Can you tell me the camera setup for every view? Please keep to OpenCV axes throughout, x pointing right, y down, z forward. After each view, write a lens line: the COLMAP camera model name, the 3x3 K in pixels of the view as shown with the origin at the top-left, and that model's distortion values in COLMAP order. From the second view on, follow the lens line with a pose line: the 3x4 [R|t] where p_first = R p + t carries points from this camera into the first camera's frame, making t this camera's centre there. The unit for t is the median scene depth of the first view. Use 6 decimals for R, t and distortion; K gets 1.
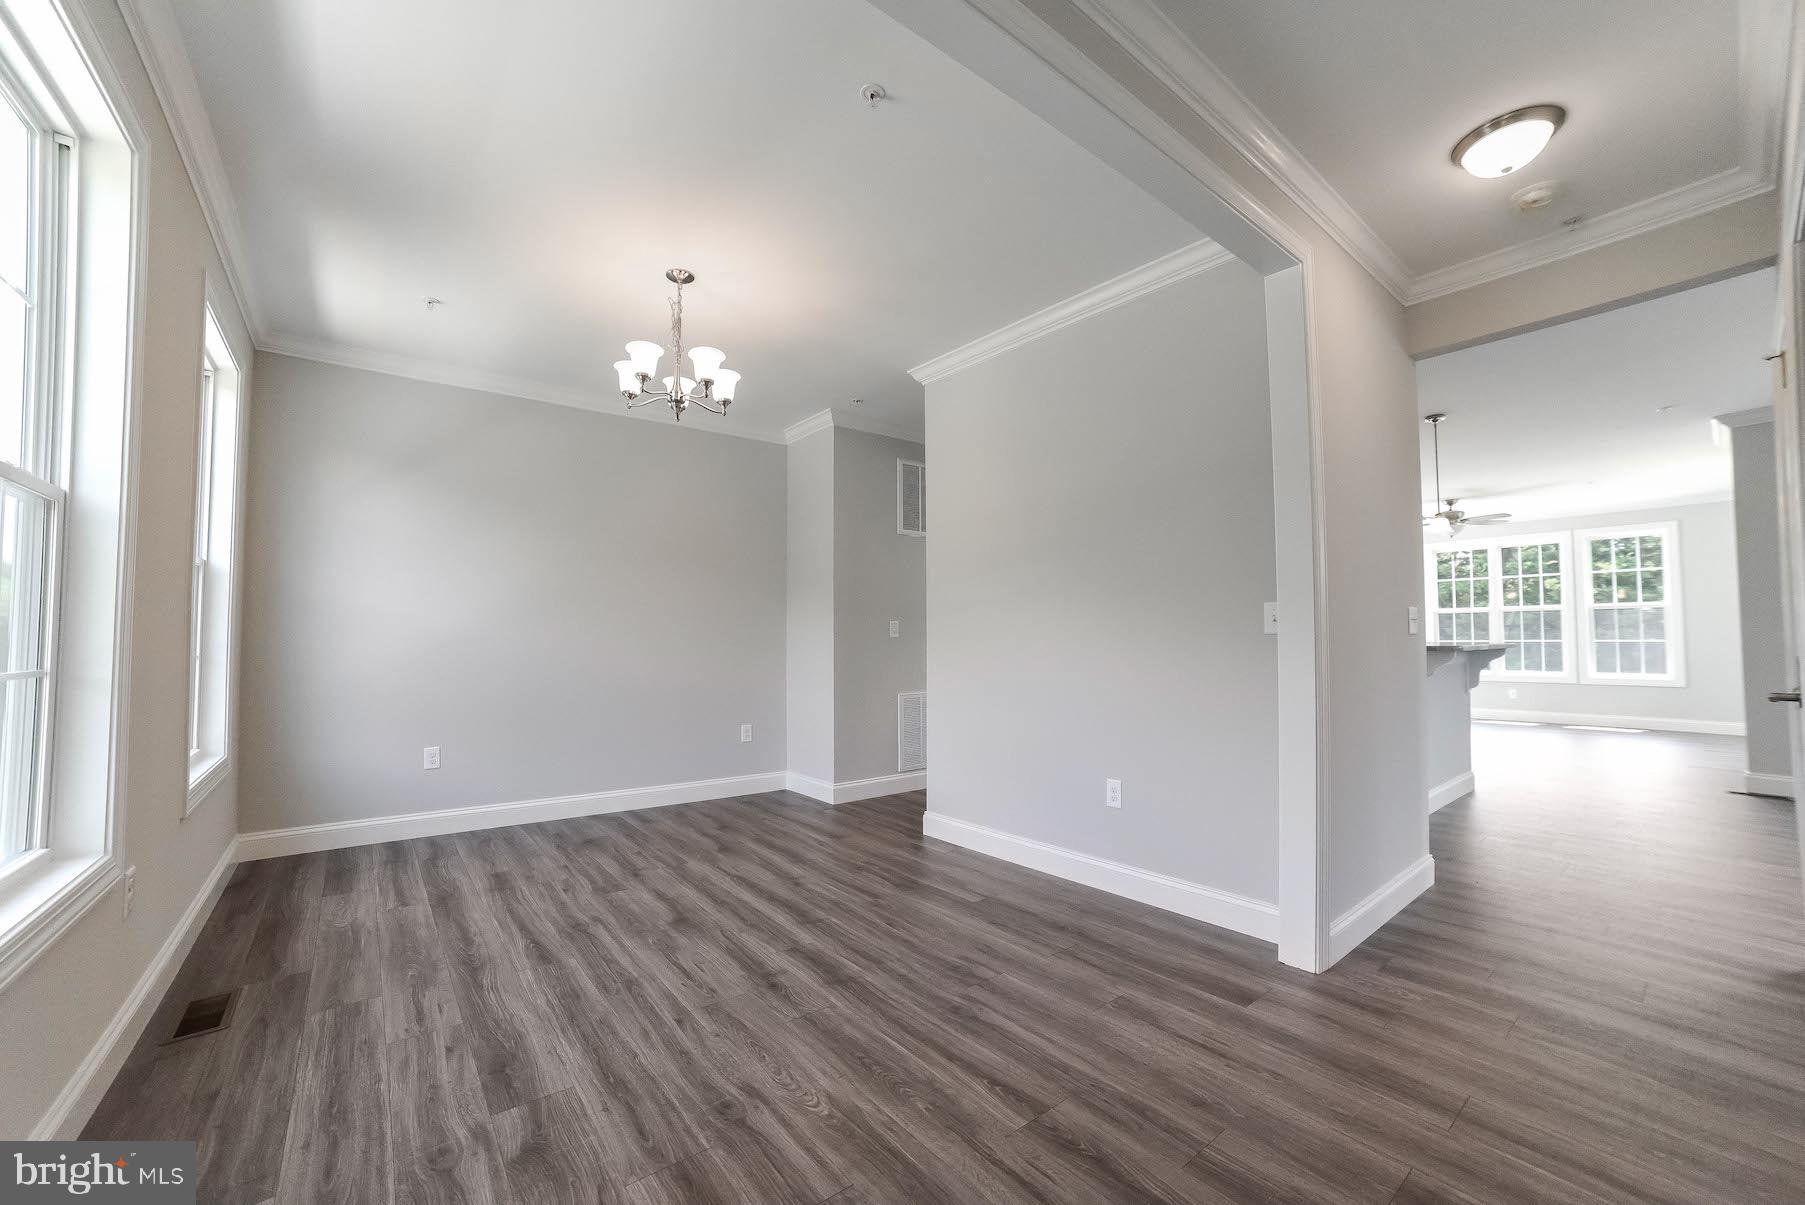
lens RADIAL K [[737.5, 0, 911.5], [0, 737.5, 608.1], [0, 0, 1]] dist [-0.086022, 0.032233]
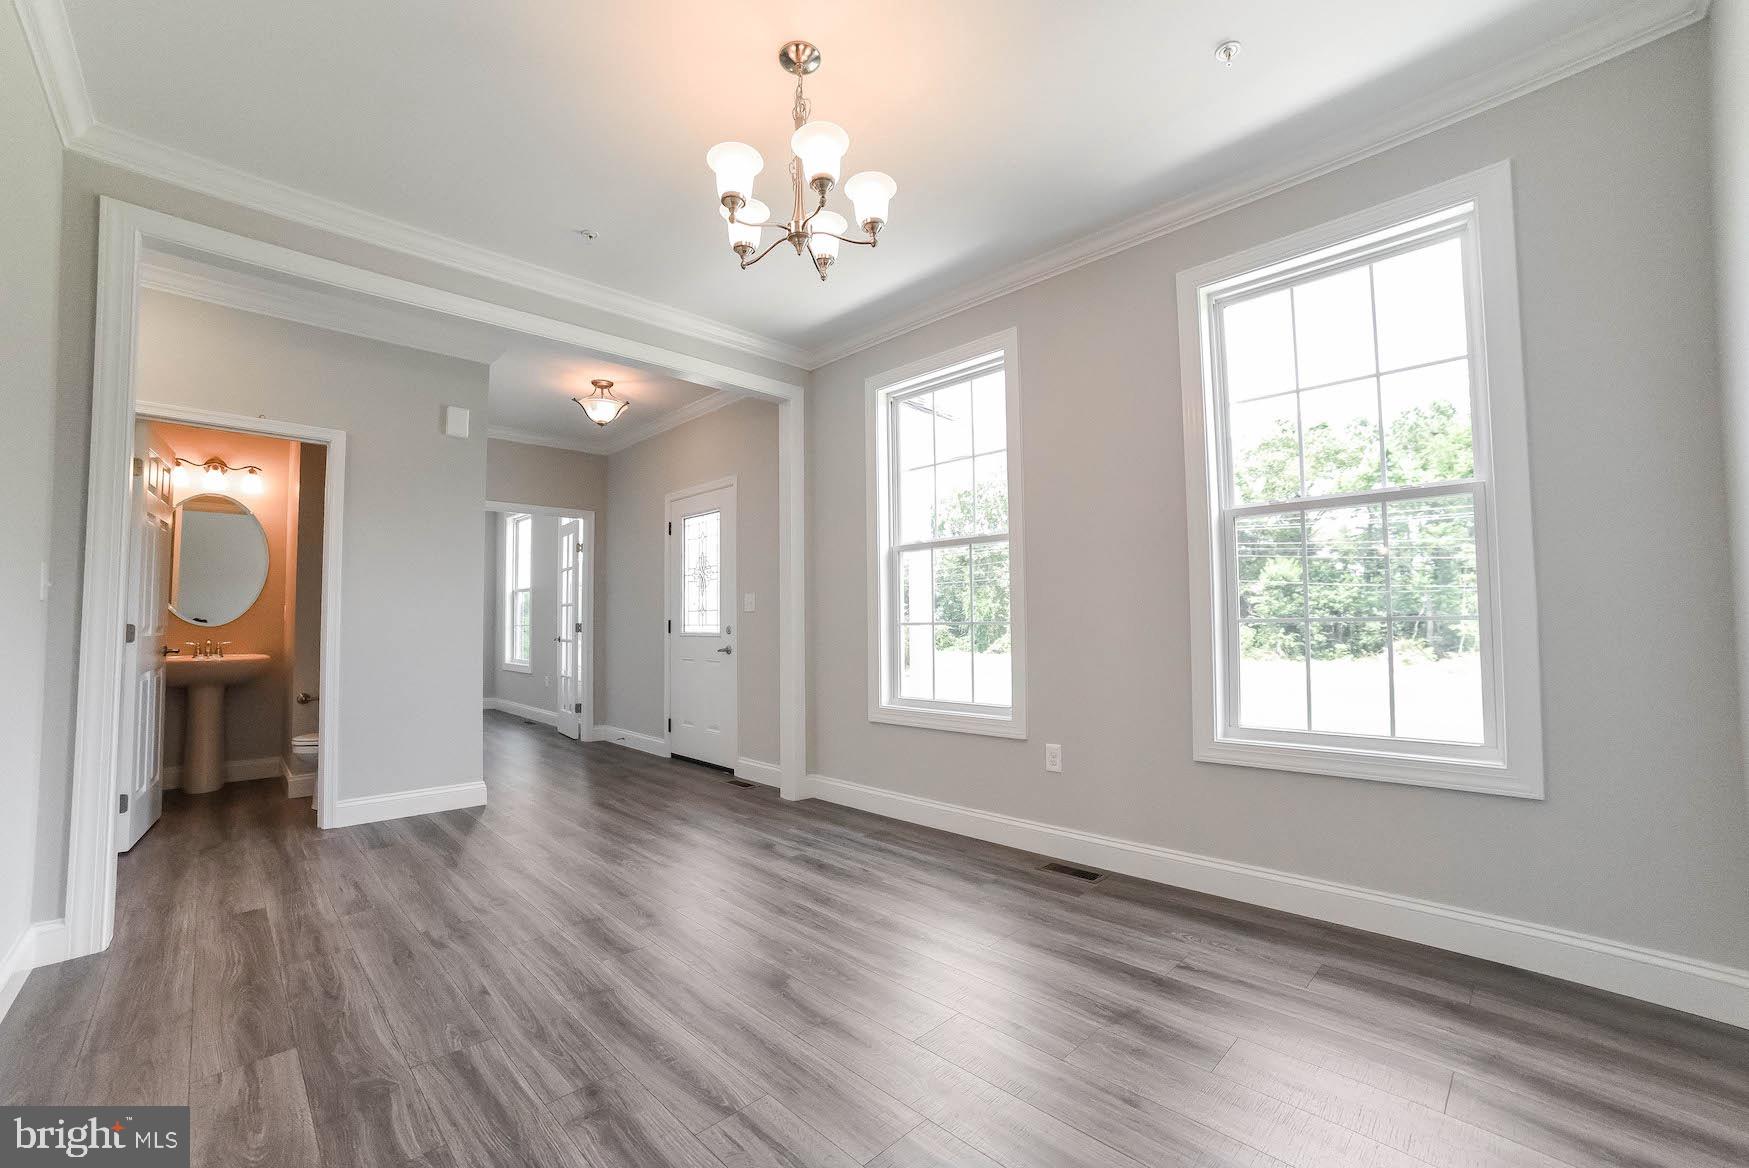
lens RADIAL K [[714.6, 0, 883.2], [0, 714.6, 589.5], [0, 0, 1]] dist [-0.086022, 0.032233]
pose [[-0.993304, 0.008009, -0.115249, -0.410762], [0.018214, 0.995974, -0.087776, 0.116532], [0.114082, -0.089288, -0.989451, 2.055039]]
